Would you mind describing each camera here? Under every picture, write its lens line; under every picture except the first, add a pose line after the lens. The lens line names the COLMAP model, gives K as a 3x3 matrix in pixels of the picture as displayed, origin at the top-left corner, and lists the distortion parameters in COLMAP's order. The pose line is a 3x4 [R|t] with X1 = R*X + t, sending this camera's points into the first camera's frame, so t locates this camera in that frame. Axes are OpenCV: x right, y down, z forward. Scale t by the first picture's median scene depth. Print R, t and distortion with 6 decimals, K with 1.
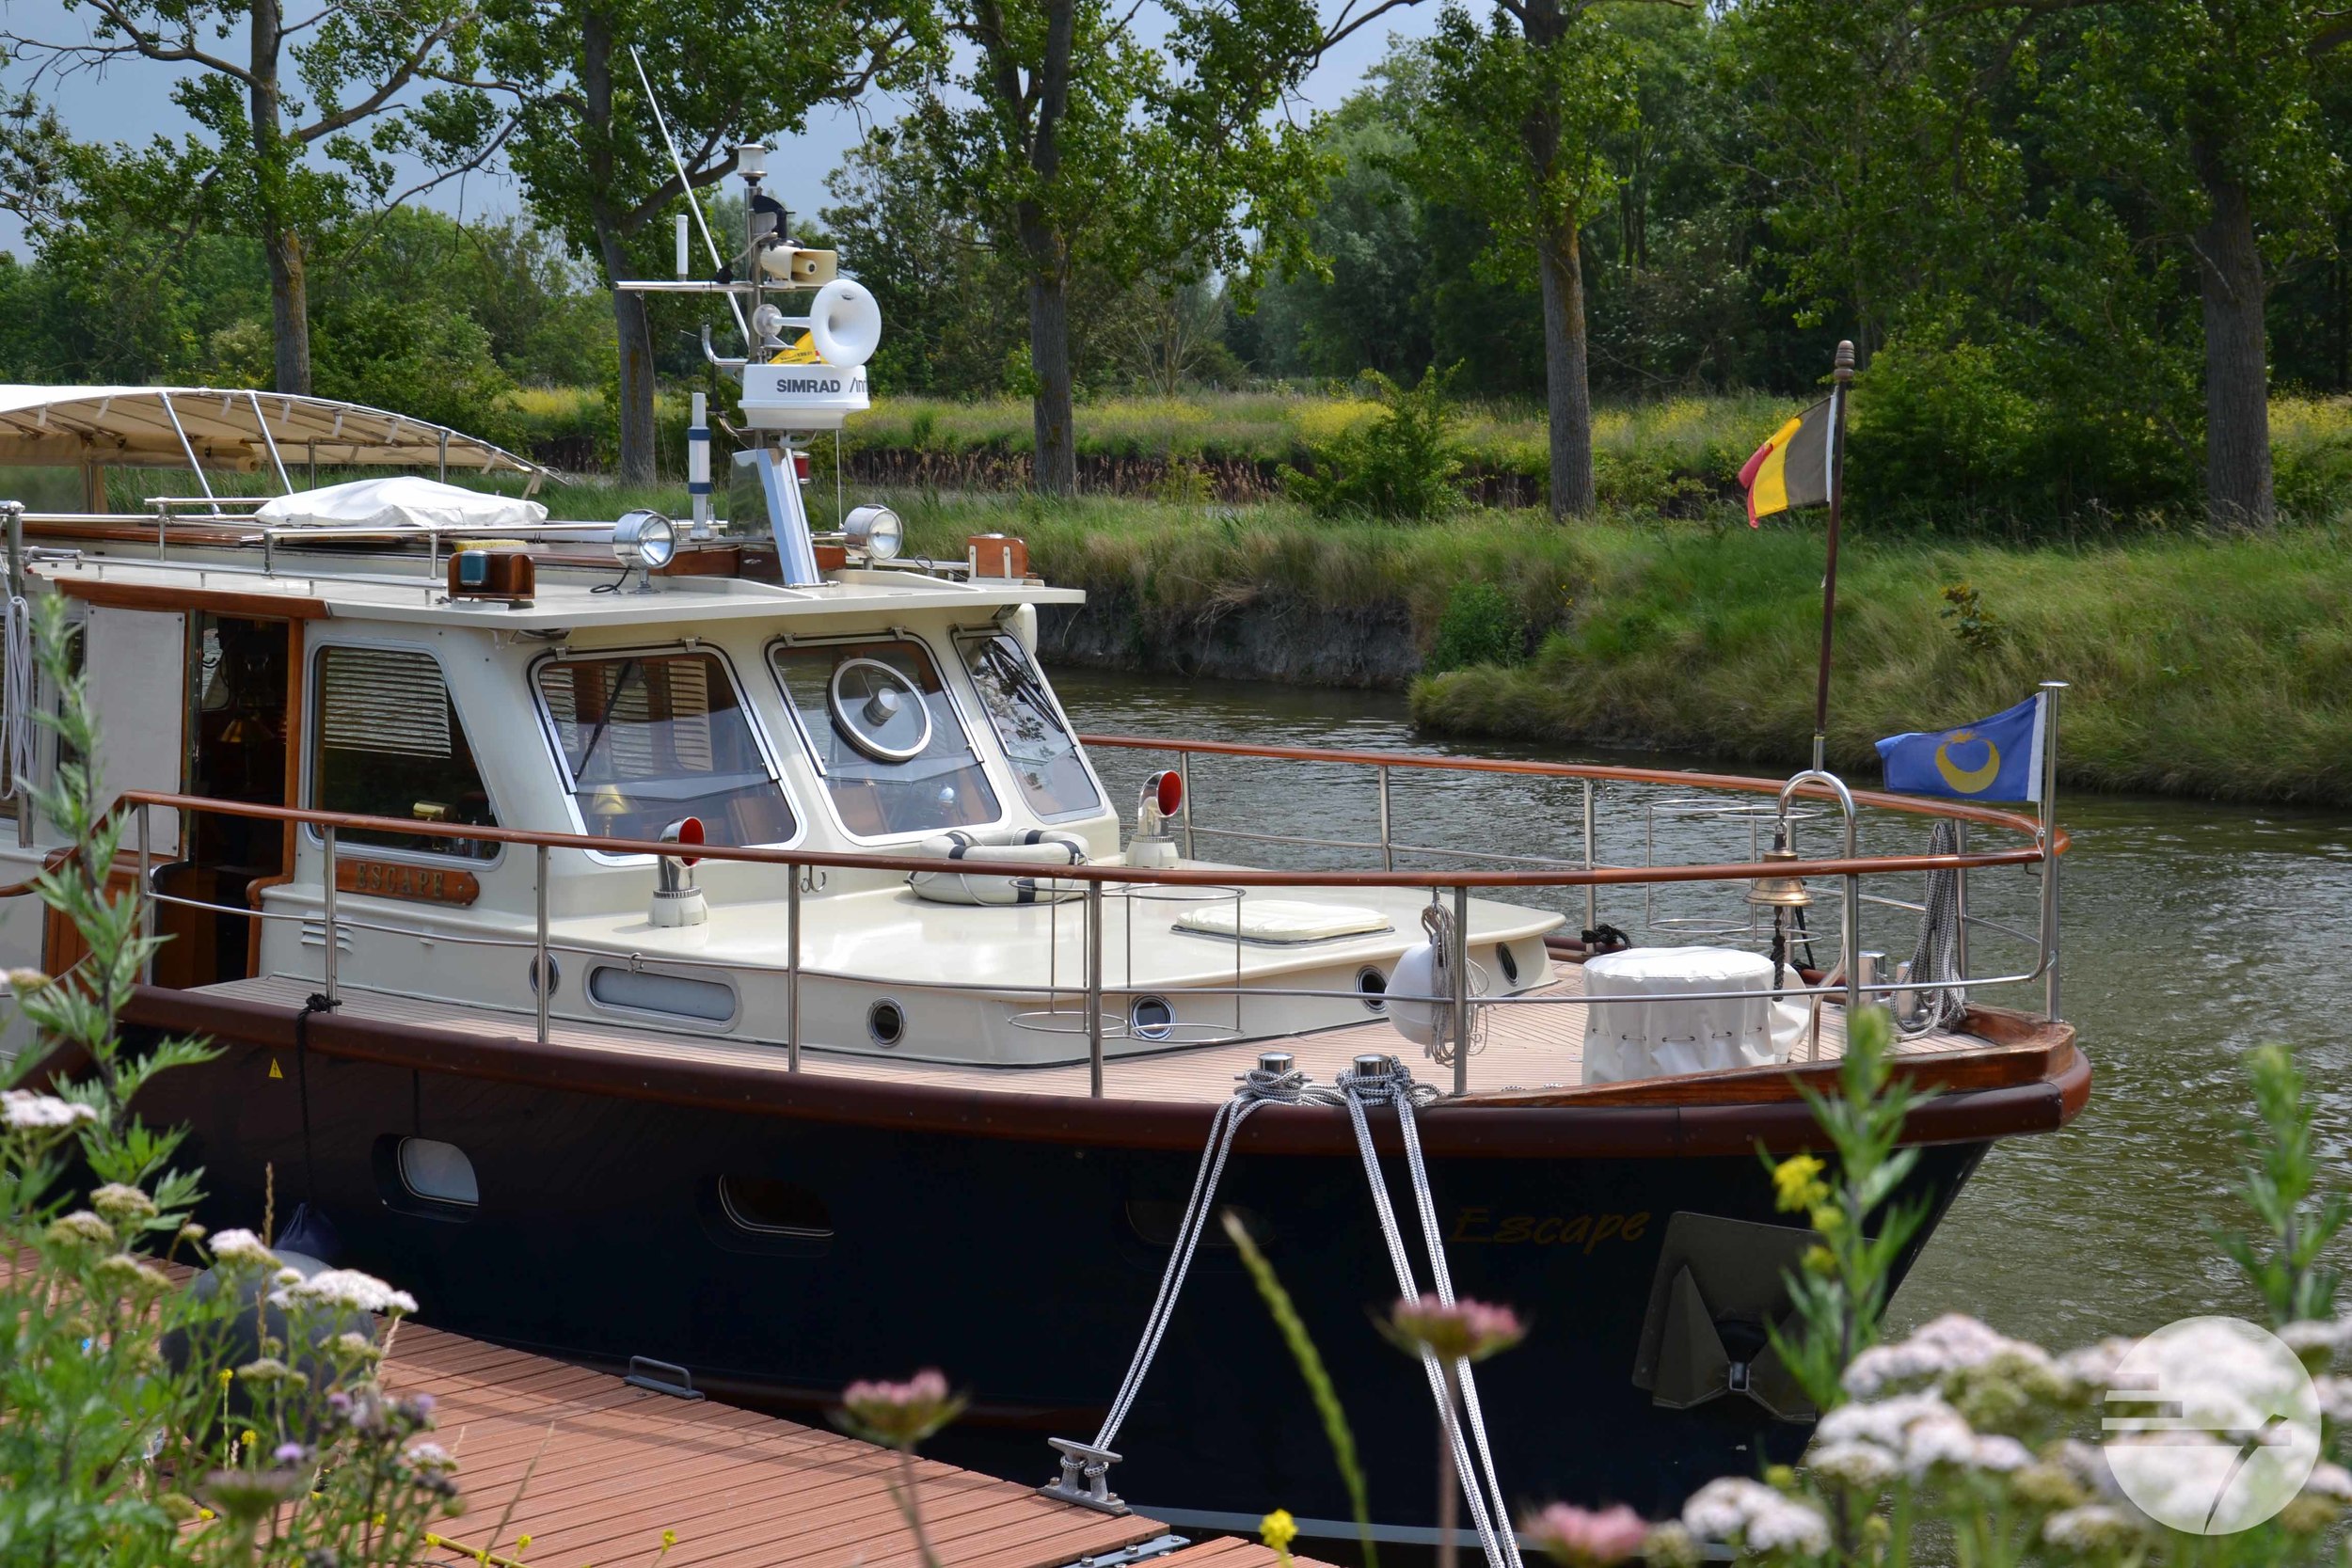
lens RADIAL K [[4592.7, 0, 1176.0], [0, 4592.7, 784.0], [0, 0, 1]] dist [0.198805, 0.252900]
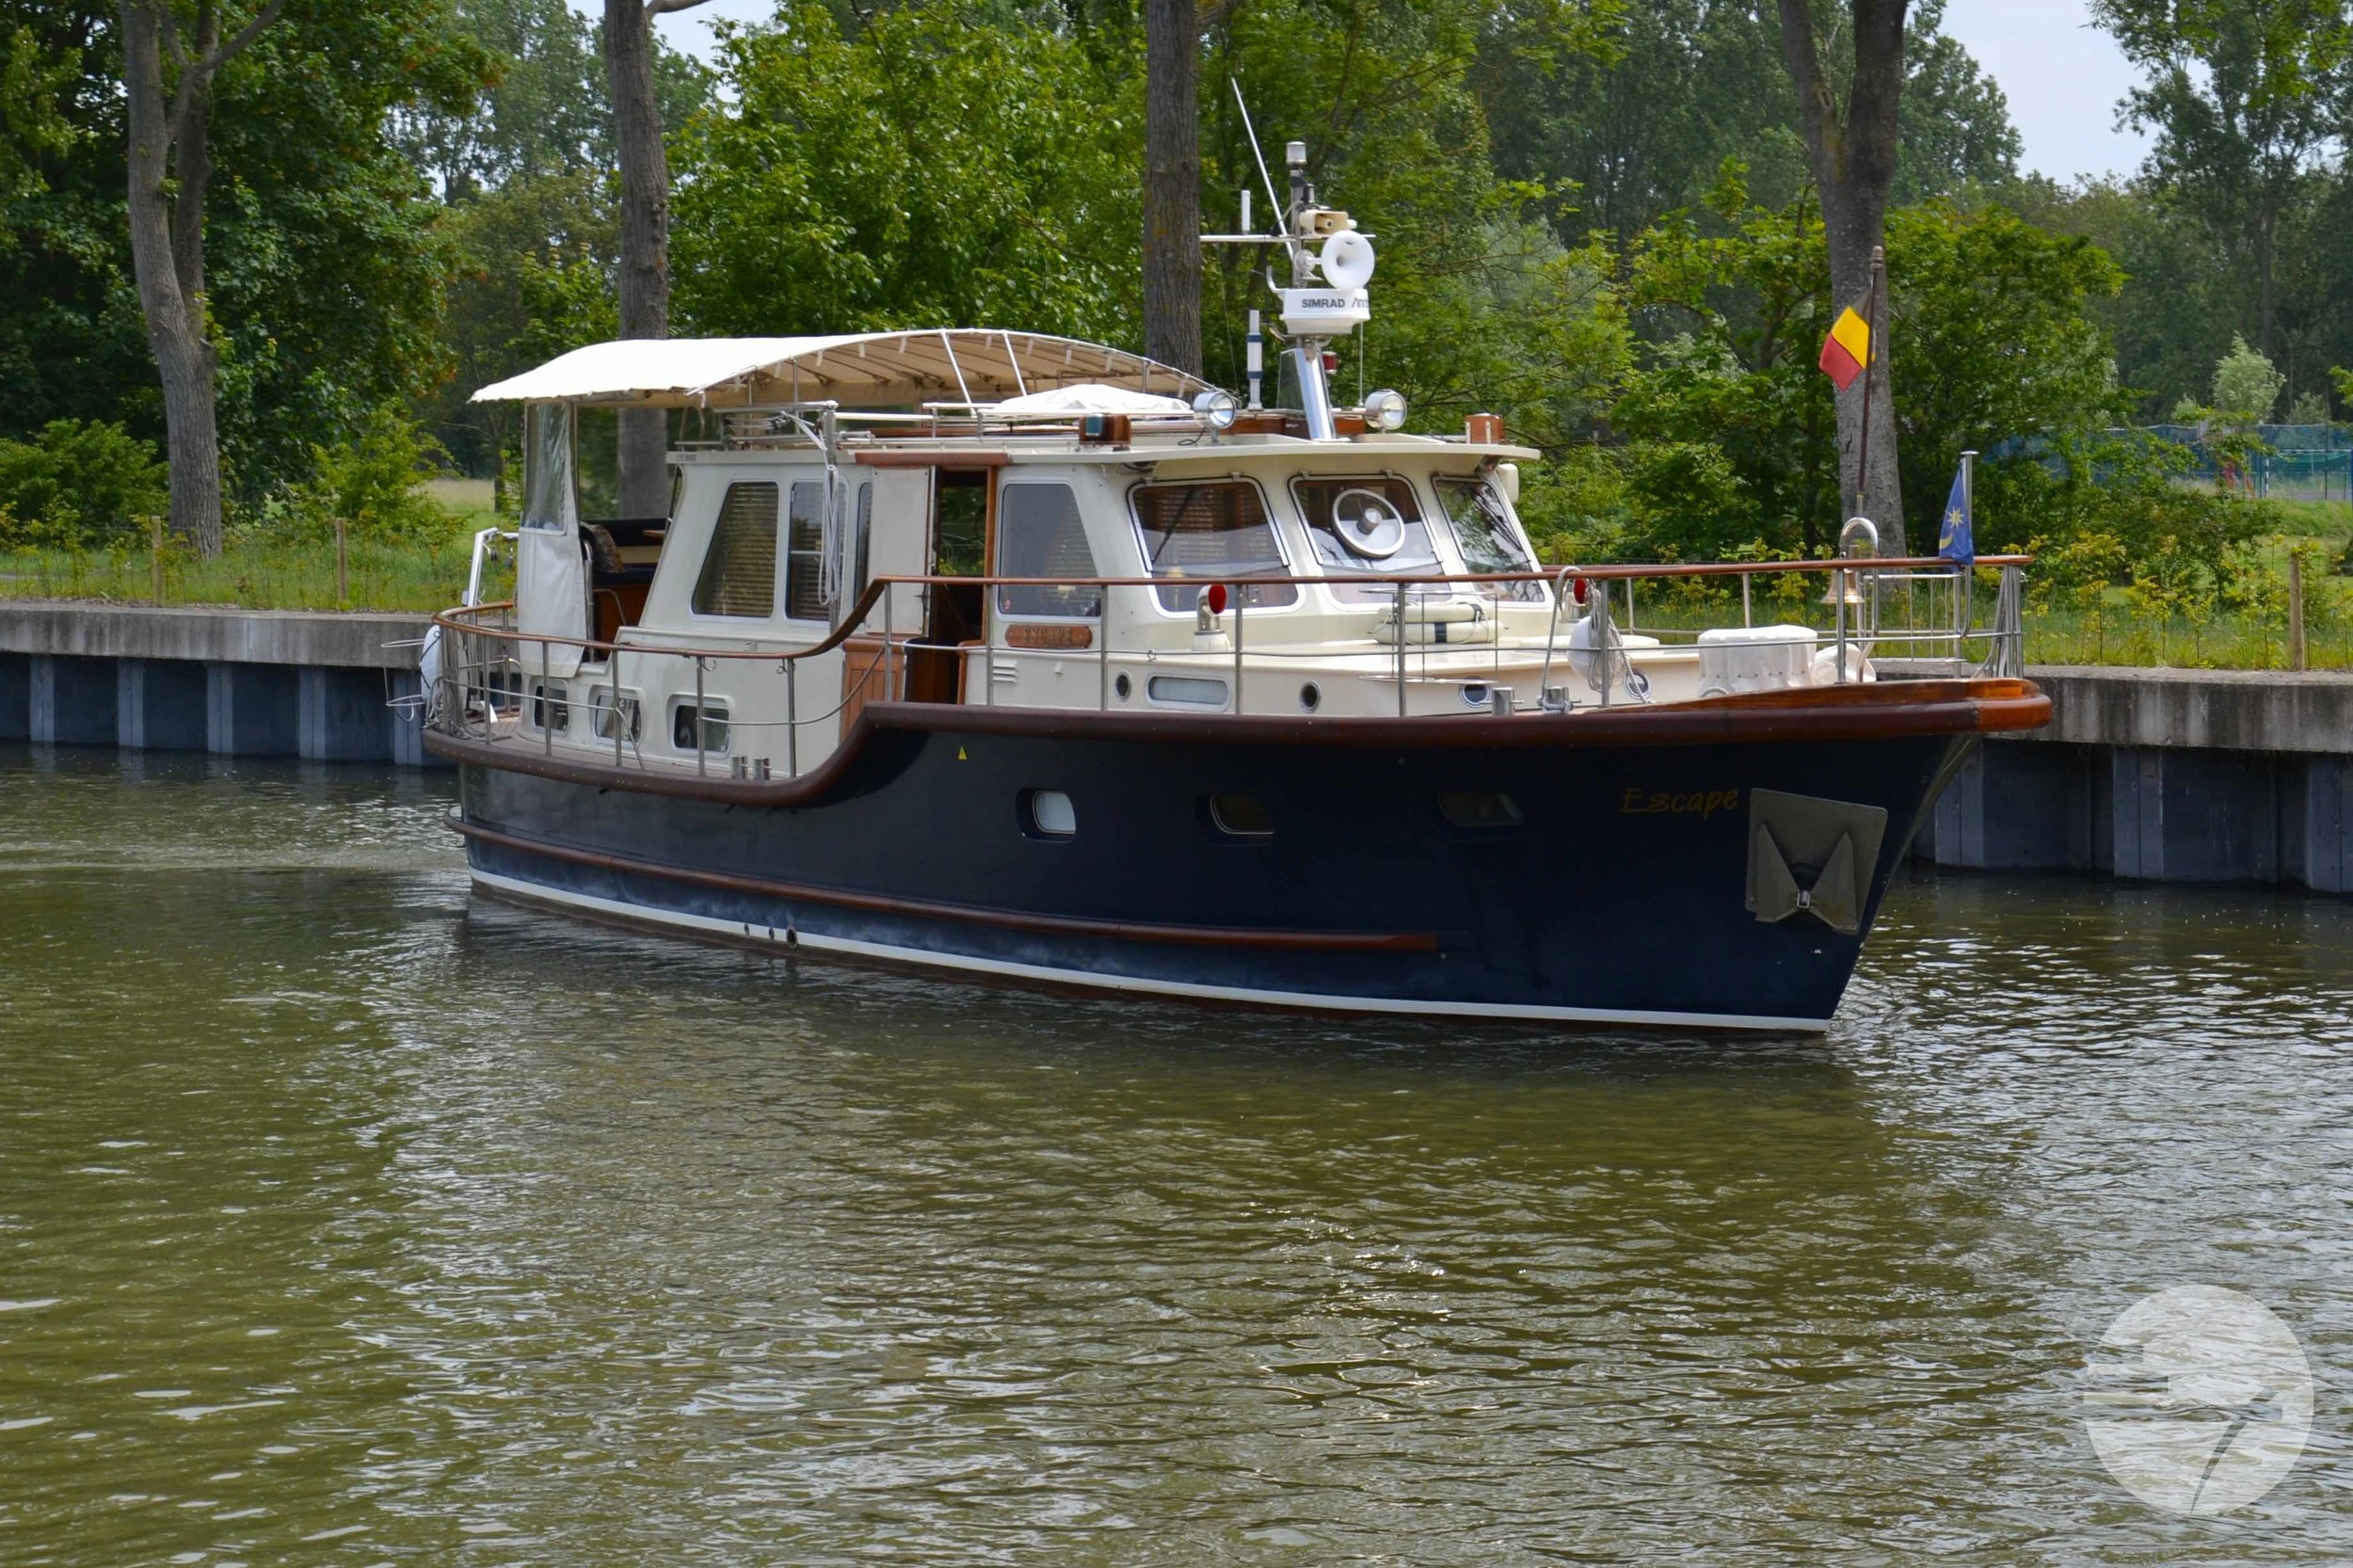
lens RADIAL K [[4595.0, 0, 1176.5], [0, 4595.0, 784.0], [0, 0, 1]] dist [0.198805, 0.252900]
pose [[0.978977, 0.011356, -0.203654, 0.173965], [-0.012500, 0.999912, -0.004332, 0.073335], [0.203587, 0.006787, 0.979033, -0.444572]]
